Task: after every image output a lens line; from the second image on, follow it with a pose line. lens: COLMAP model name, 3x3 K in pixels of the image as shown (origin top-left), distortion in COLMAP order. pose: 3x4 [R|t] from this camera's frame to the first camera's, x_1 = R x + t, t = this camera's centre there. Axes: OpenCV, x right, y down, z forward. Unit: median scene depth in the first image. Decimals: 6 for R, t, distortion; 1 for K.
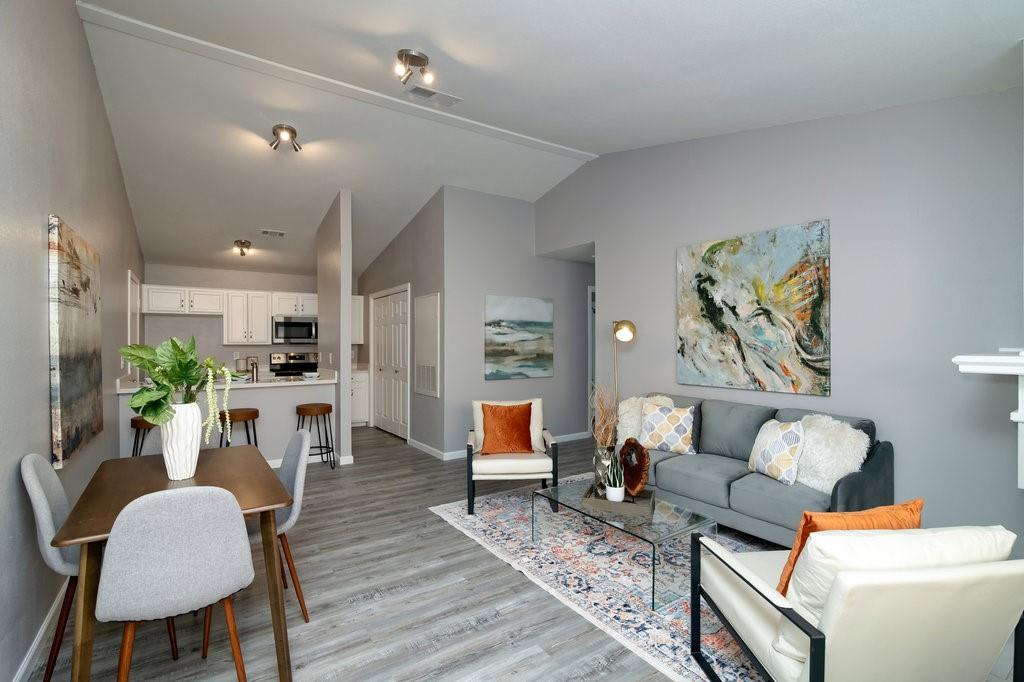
lens RADIAL K [[473.4, 0, 506.8], [0, 473.4, 343.3], [0, 0, 1]] dist [-0.009144, 0.001332]
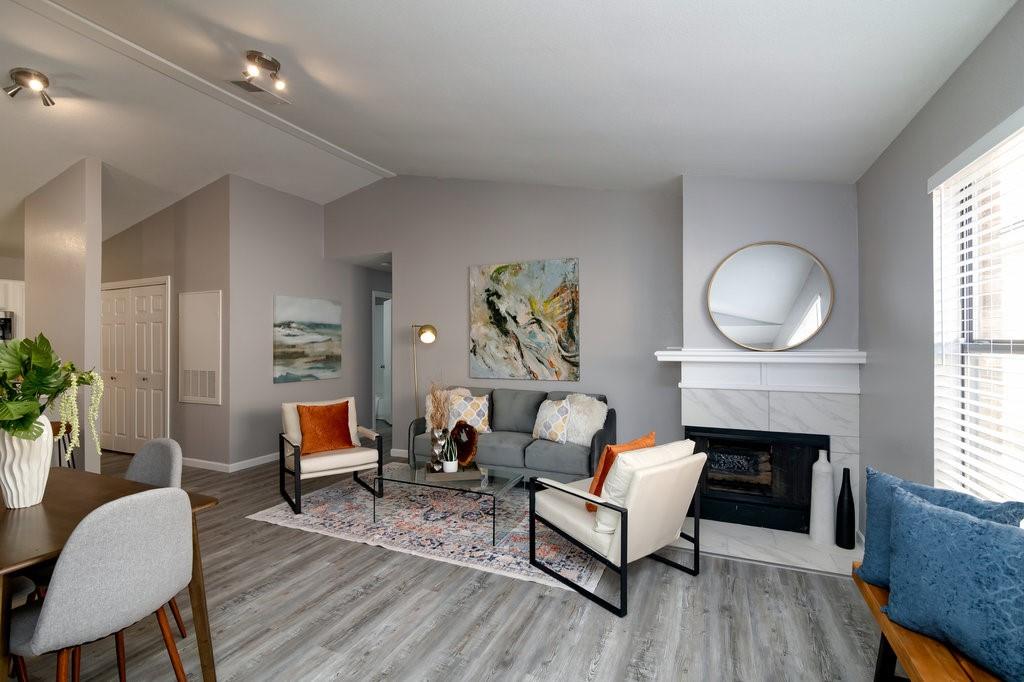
lens RADIAL K [[473.4, 0, 506.6], [0, 473.4, 341.6], [0, 0, 1]] dist [-0.009144, 0.001332]
pose [[0.849871, 0.001617, 0.526988, -0.227481], [0.002749, 0.999968, -0.007501, 0.001653], [-0.526984, 0.007824, 0.849839, -0.095468]]
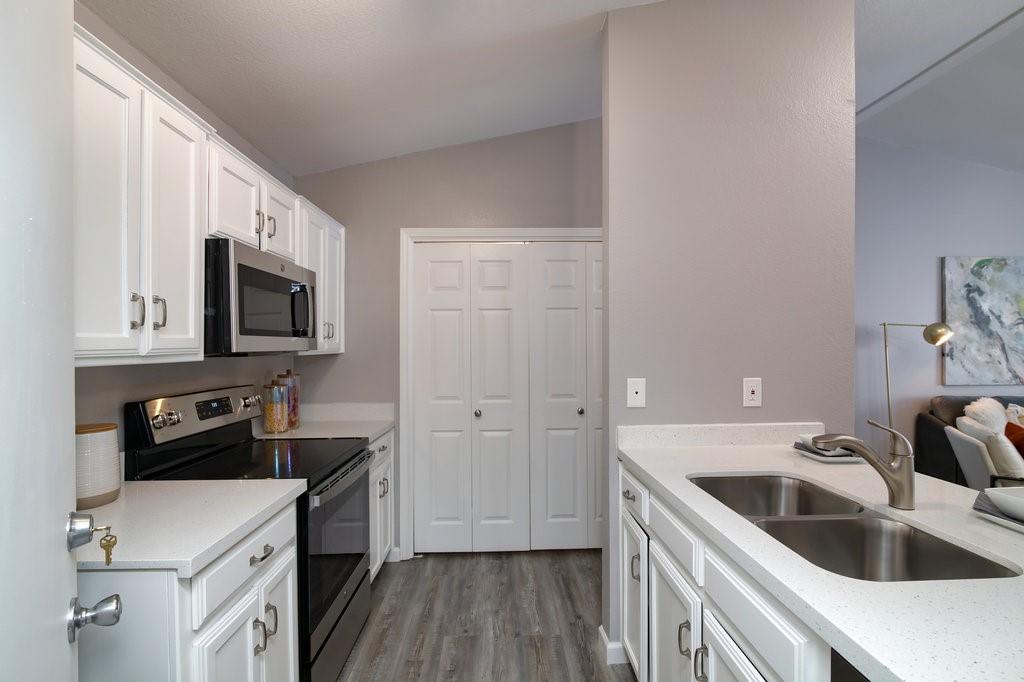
lens RADIAL K [[473.4, 0, 513.3], [0, 473.4, 349.2], [0, 0, 1]] dist [-0.009144, 0.001332]
pose [[0.519501, -0.007944, 0.854433, -1.163880], [0.006452, 0.999965, 0.005375, -0.008519], [-0.854446, 0.002720, 0.519534, 1.442355]]
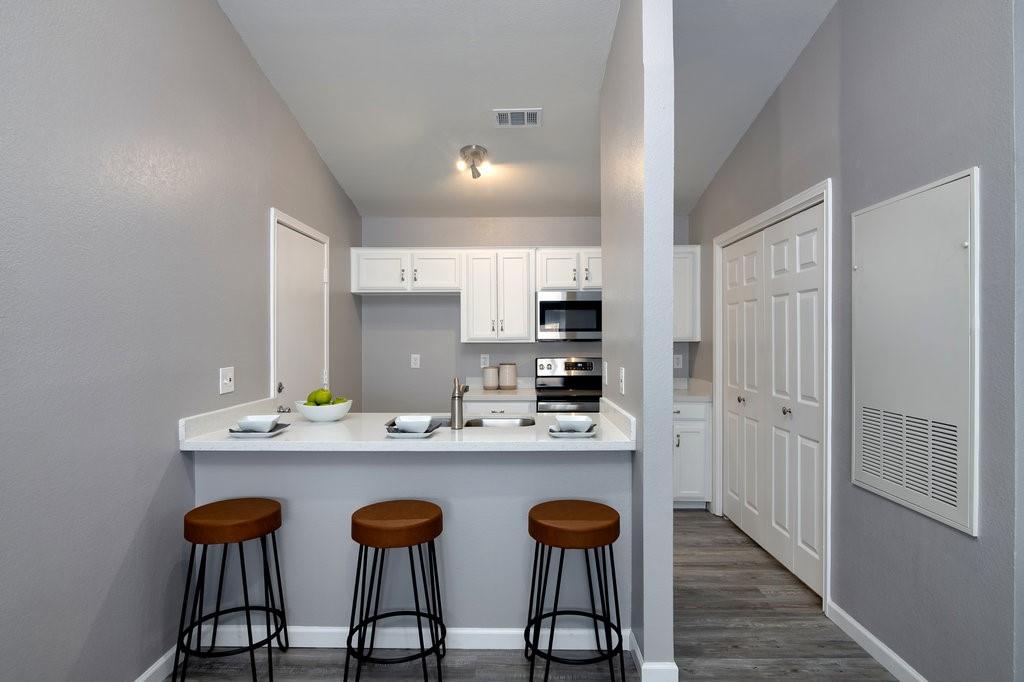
lens RADIAL K [[576.0, 0, 516.4], [0, 576.0, 336.7], [0, 0, 1]] dist [-0.003428, -0.000354]
pose [[0.830436, -0.001920, -0.557111, -0.266770], [0.000290, 0.999995, -0.003014, -0.004749], [0.557114, 0.002341, 0.830433, 0.824882]]
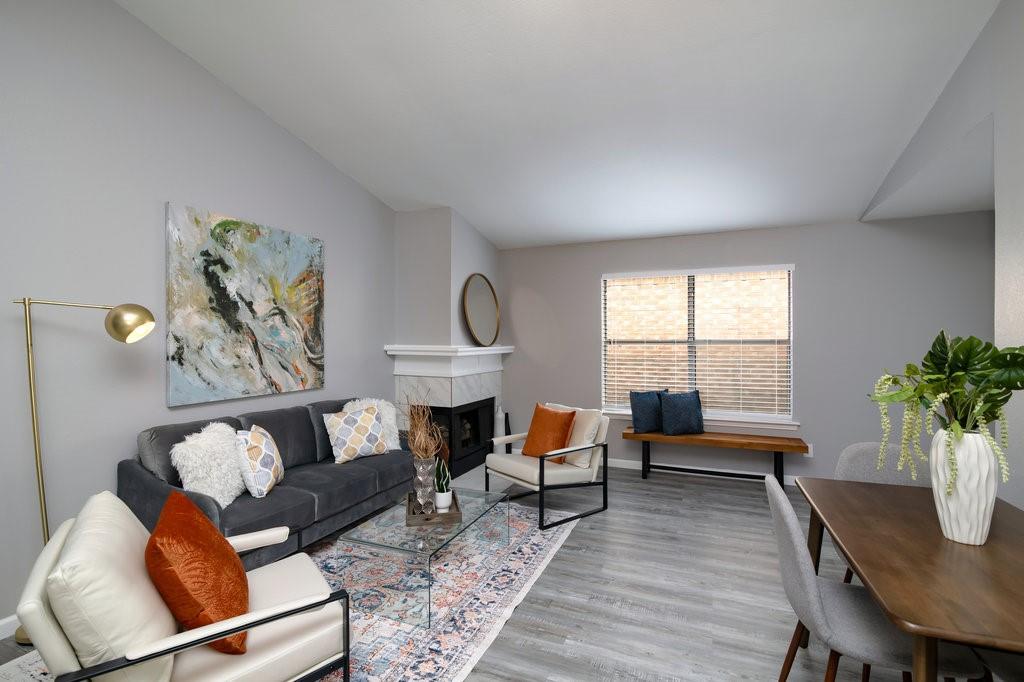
lens RADIAL K [[473.4, 0, 512.7], [0, 473.4, 336.7], [0, 0, 1]] dist [-0.009144, 0.001332]
pose [[-0.557302, 0.007966, 0.830272, -0.507854], [0.007451, 0.999962, -0.004593, -0.007177], [-0.830277, 0.003627, -0.557340, 1.093988]]
